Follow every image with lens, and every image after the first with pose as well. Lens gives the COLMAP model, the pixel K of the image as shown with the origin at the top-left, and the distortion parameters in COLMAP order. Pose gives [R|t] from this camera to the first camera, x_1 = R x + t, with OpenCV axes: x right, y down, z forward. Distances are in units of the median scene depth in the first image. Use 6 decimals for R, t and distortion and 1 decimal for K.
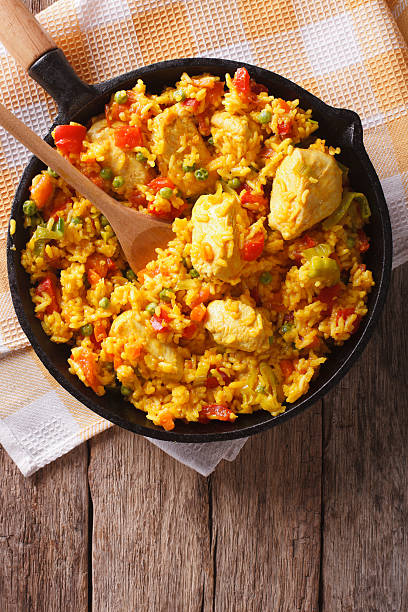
lens RADIAL K [[992.0, 0, 206.2], [0, 992.0, 311.1], [0, 0, 1]] dist [-0.198033, 0.000000]
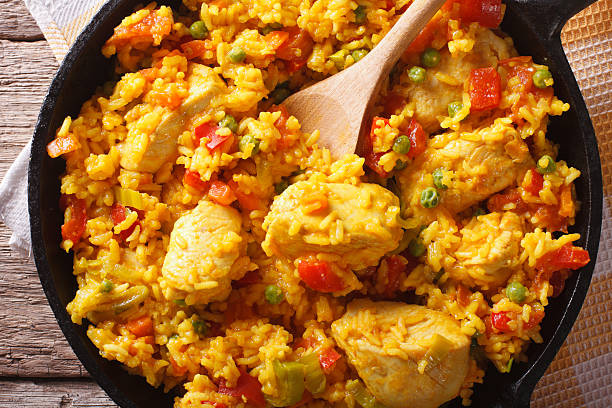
lens RADIAL K [[992.0, 0, 309.8], [0, 992.0, 204.8], [0, 0, 1]] dist [-0.198033, 0.000000]
pose [[0.002590, 0.999178, -0.040458, 0.026690], [-0.999745, 0.001680, -0.022512, -0.041960], [-0.022426, 0.040506, 0.998928, 0.332882]]
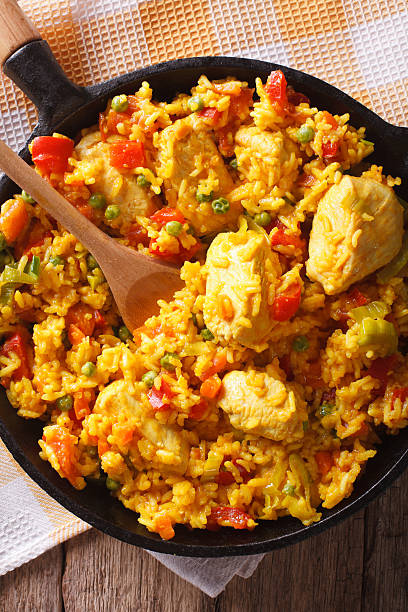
lens RADIAL K [[992.0, 0, 200.1], [0, 992.0, 303.0], [0, 0, 1]] dist [-0.198033, 0.000000]
pose [[0.999364, 0.032806, -0.013966, -0.007588], [-0.033611, 0.997513, -0.061949, -0.014772], [0.011899, 0.062379, 0.997982, 0.234884]]
